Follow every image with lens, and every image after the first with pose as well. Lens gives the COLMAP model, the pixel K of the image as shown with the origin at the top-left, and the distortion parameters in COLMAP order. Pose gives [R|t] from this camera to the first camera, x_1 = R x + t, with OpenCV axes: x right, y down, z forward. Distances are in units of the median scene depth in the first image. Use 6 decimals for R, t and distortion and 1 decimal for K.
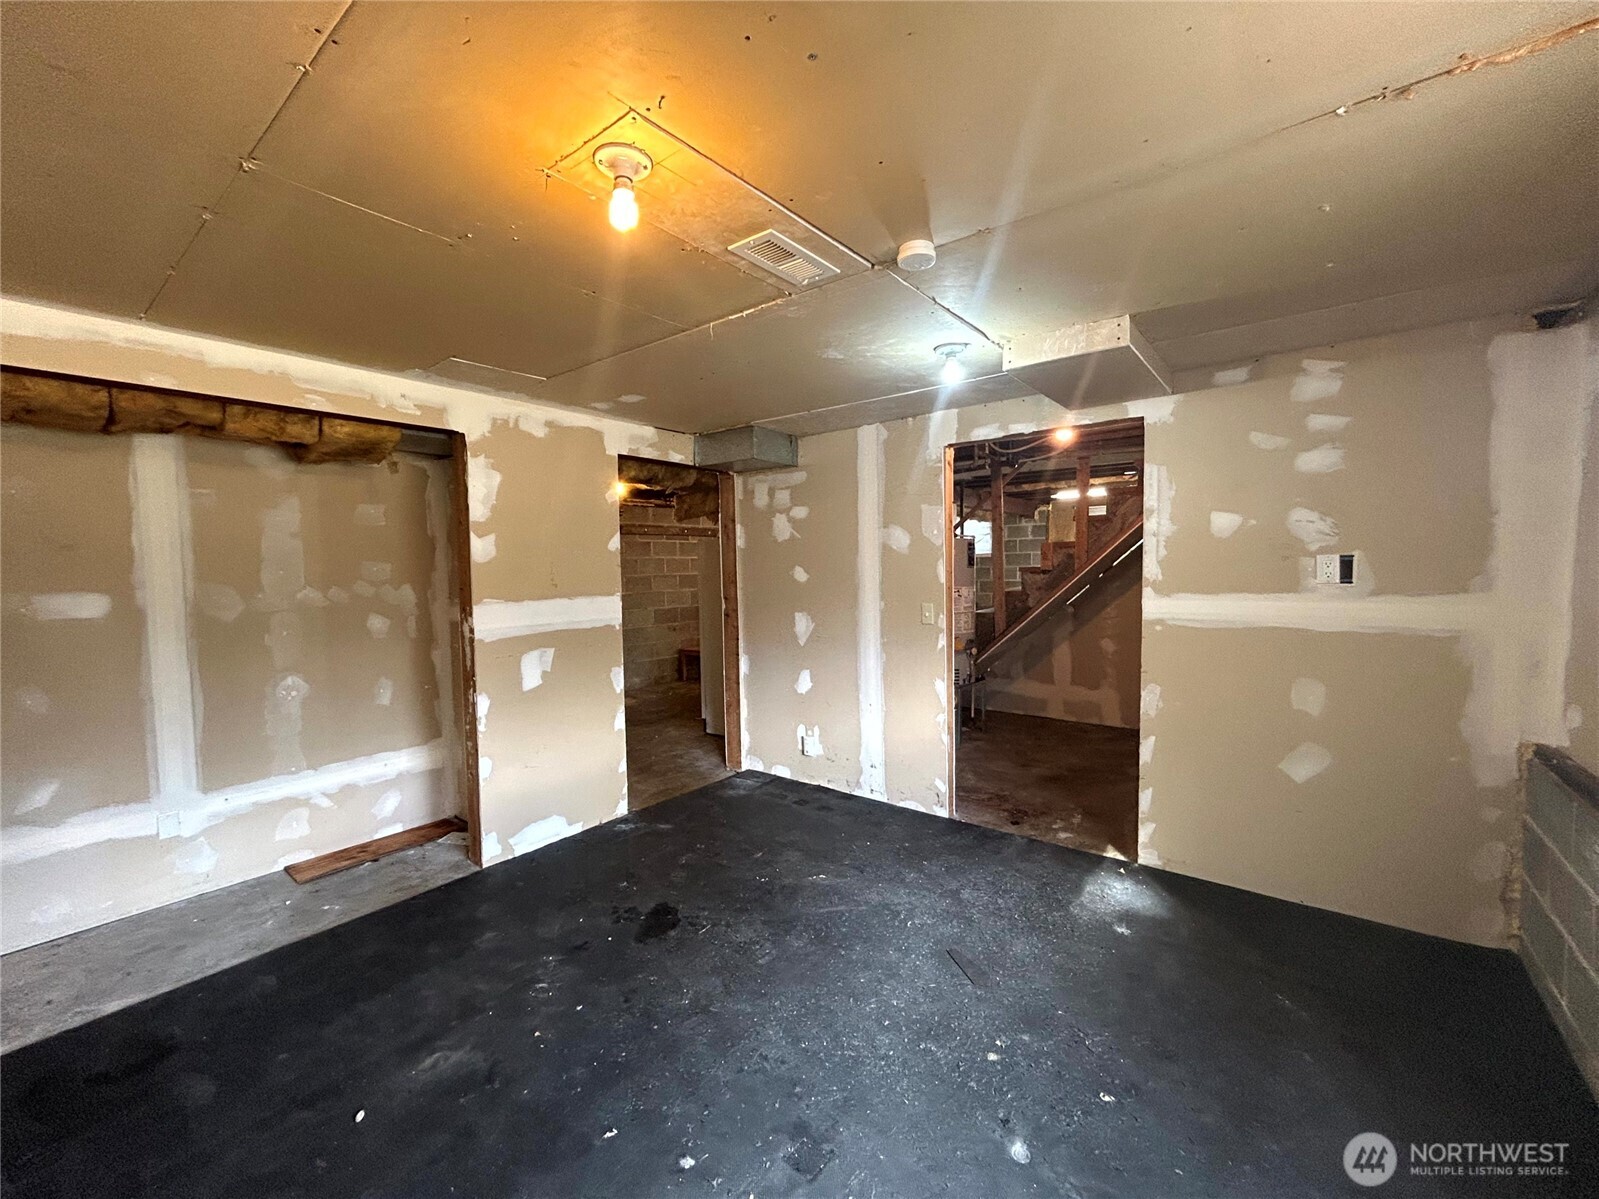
lens RADIAL K [[651.6, 0, 796.7], [0, 651.6, 600.2], [0, 0, 1]] dist [0.008927, 0.000072]
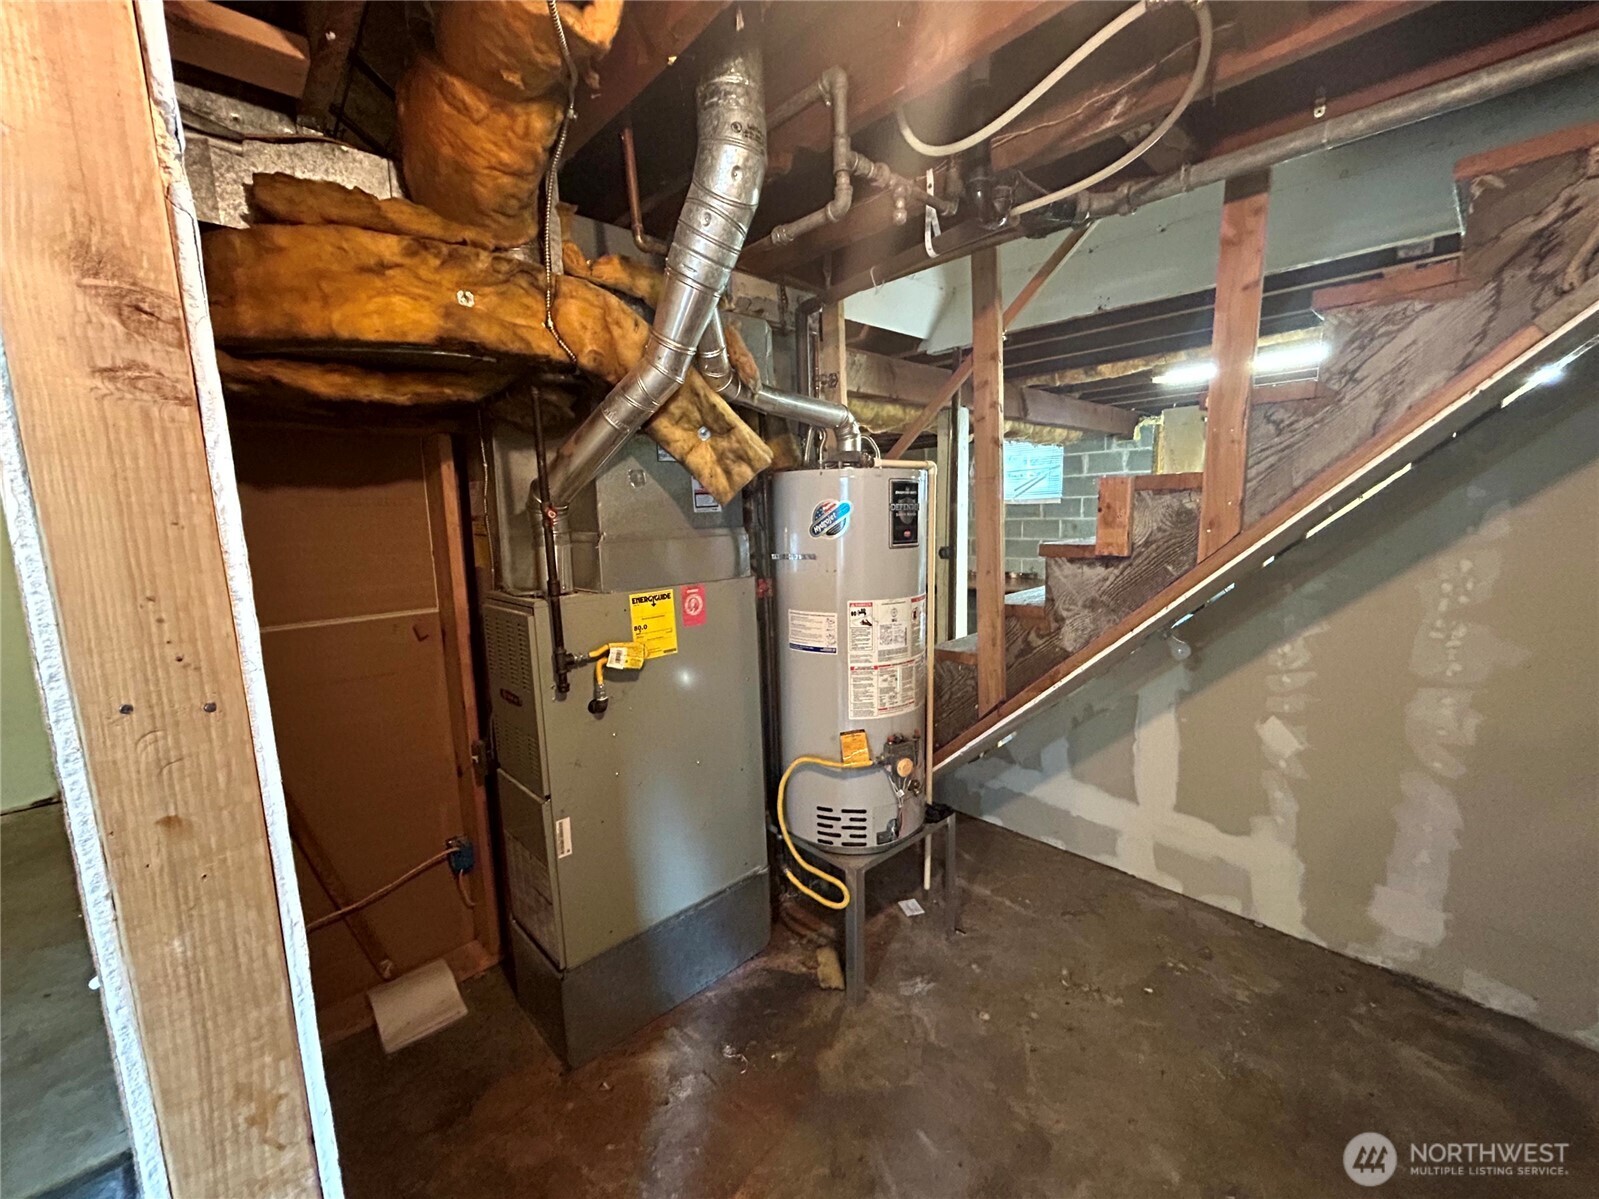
lens RADIAL K [[651.6, 0, 802.6], [0, 651.6, 597.3], [0, 0, 1]] dist [0.008927, 0.000072]
pose [[0.990126, 0.012150, -0.139655, 0.240711], [-0.000456, 0.996511, 0.083464, -0.048086], [0.140182, -0.082576, 0.986676, 0.564841]]
